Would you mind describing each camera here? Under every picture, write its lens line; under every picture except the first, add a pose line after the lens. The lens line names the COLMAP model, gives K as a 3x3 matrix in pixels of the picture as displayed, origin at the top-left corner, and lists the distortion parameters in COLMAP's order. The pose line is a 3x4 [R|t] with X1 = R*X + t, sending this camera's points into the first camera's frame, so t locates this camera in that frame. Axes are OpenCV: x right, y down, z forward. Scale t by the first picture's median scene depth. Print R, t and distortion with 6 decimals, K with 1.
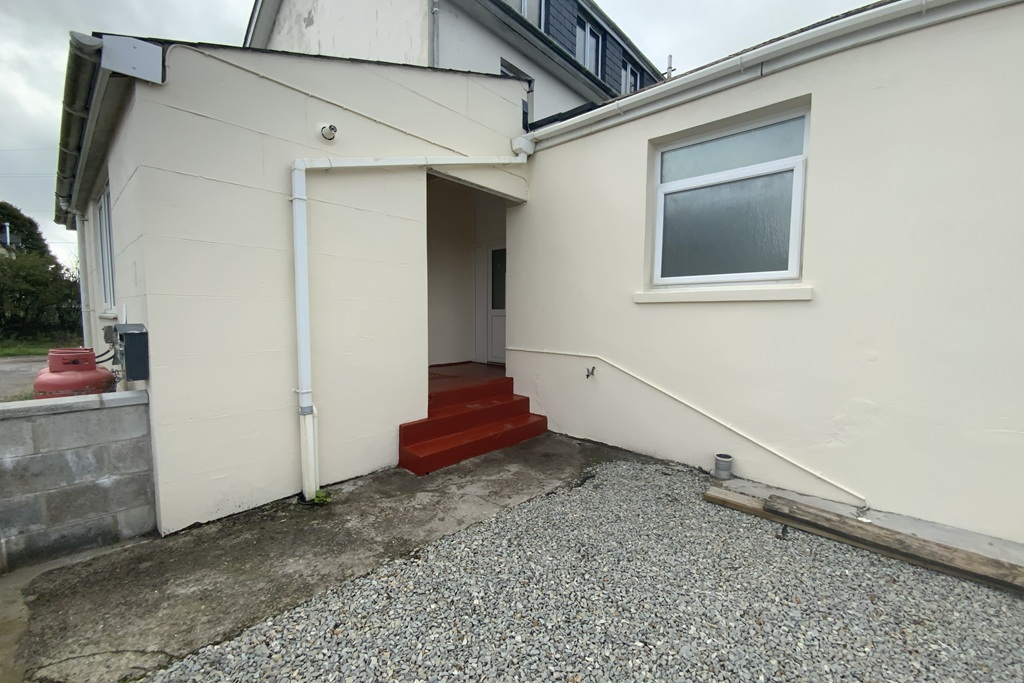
lens RADIAL K [[416.3, 0, 513.6], [0, 416.3, 338.2], [0, 0, 1]] dist [0.003985, -0.003870]
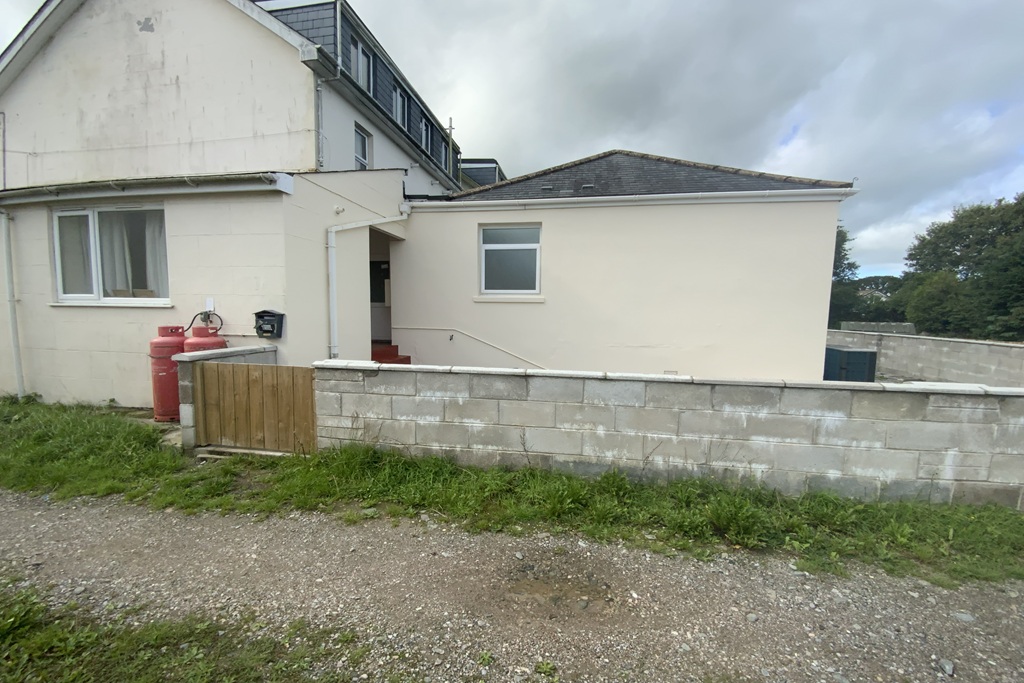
lens RADIAL K [[416.3, 0, 509.4], [0, 416.3, 341.2], [0, 0, 1]] dist [0.003985, -0.003870]
pose [[0.833348, -0.043582, 0.551027, -0.693861], [0.027164, 0.998911, 0.037926, 0.035584], [-0.552080, -0.016637, 0.833625, -0.802593]]
